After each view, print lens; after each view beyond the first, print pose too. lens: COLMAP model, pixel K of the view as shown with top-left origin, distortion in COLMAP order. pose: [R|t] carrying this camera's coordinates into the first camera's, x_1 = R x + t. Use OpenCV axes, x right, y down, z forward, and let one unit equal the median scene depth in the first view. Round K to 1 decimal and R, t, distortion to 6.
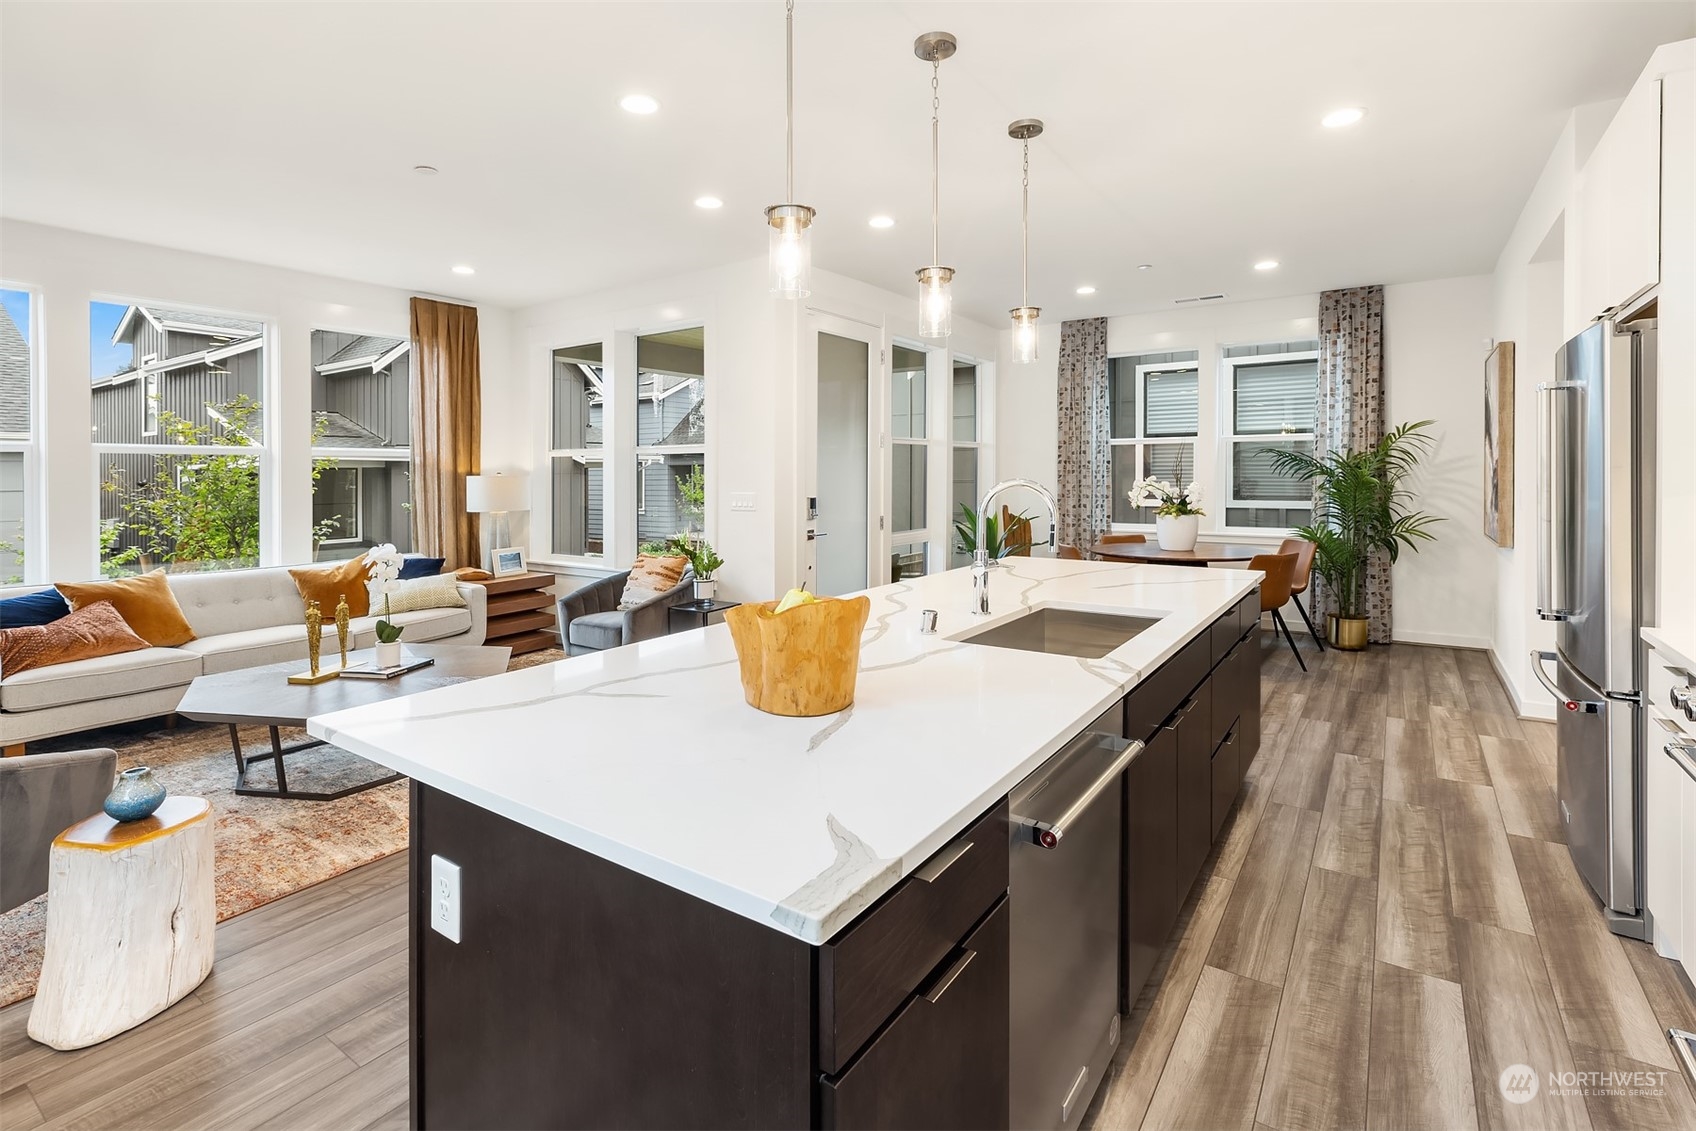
lens RADIAL K [[765.7, 0, 792.6], [0, 765.7, 476.6], [0, 0, 1]] dist [-0.000599, 0.000447]
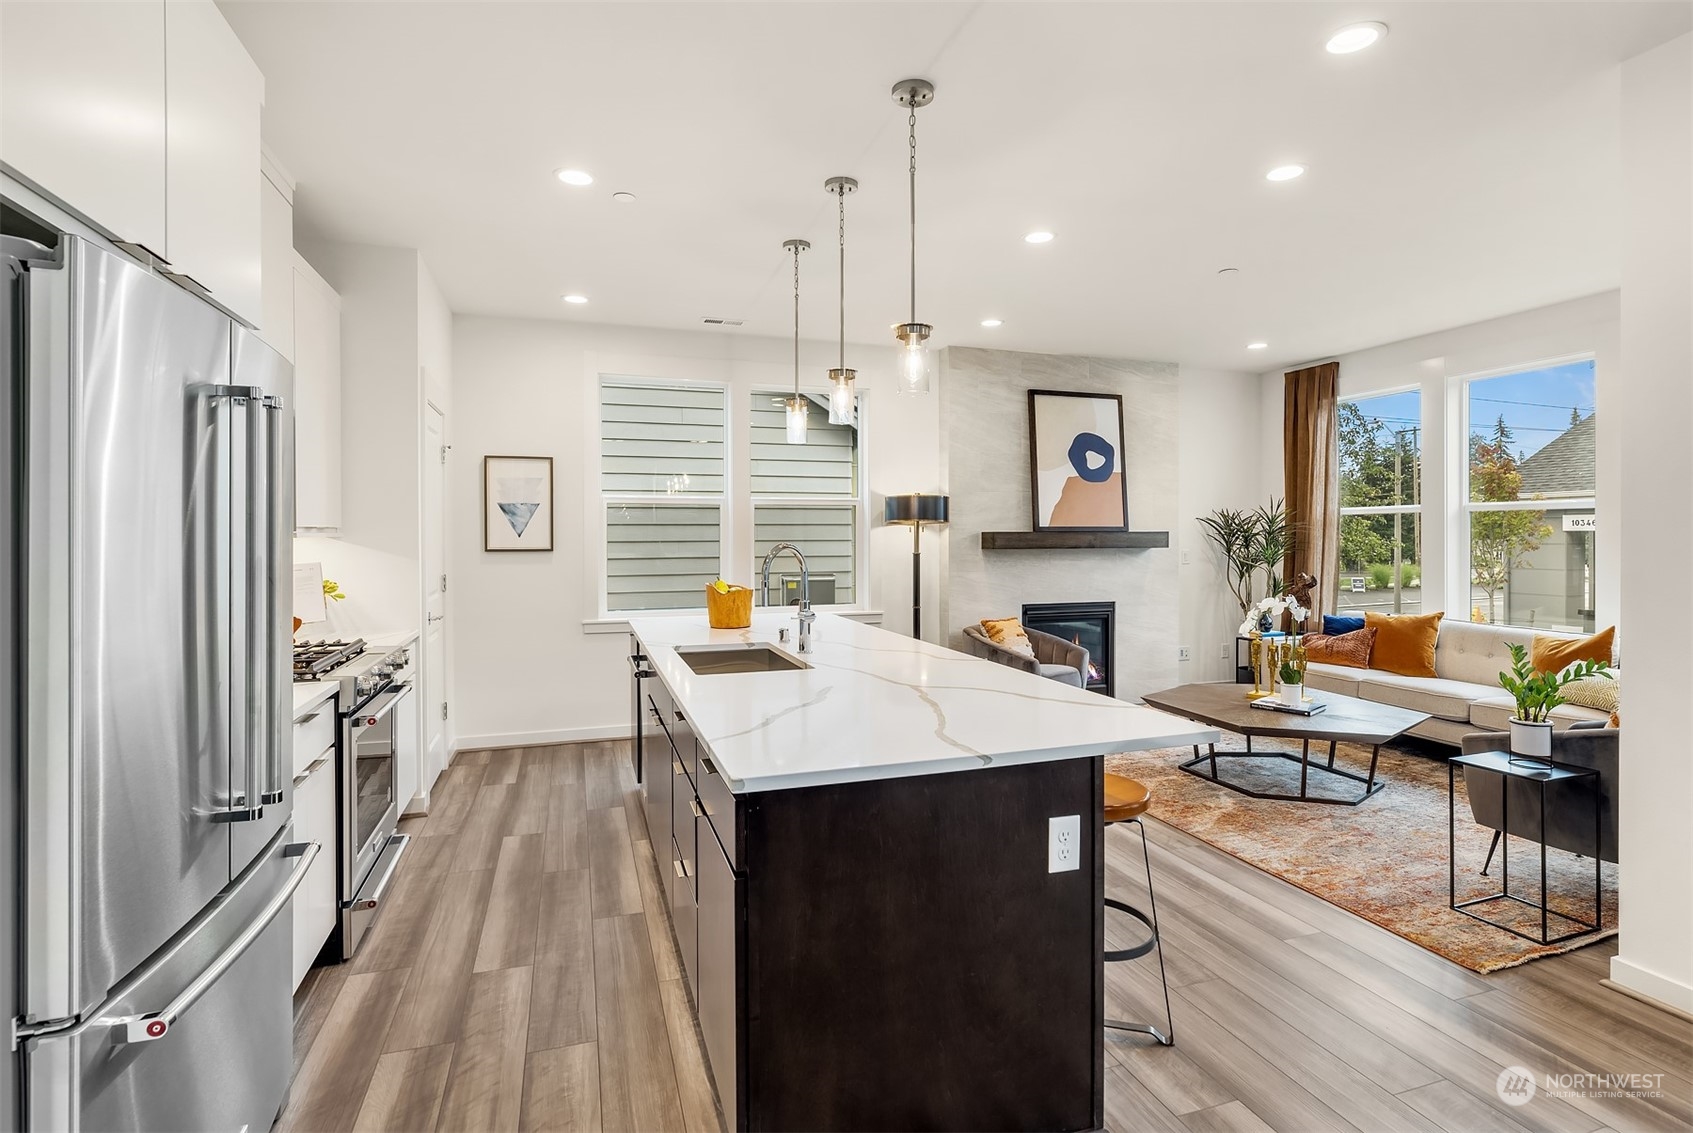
lens RADIAL K [[821.3, 0, 853.5], [0, 821.3, 516.6], [0, 0, 1]] dist [-0.012434, -0.000432]
pose [[-0.539540, -0.007802, -0.841924, 0.813567], [0.004802, 0.999912, -0.012343, -0.014829], [0.841946, -0.010702, -0.539455, 1.096022]]
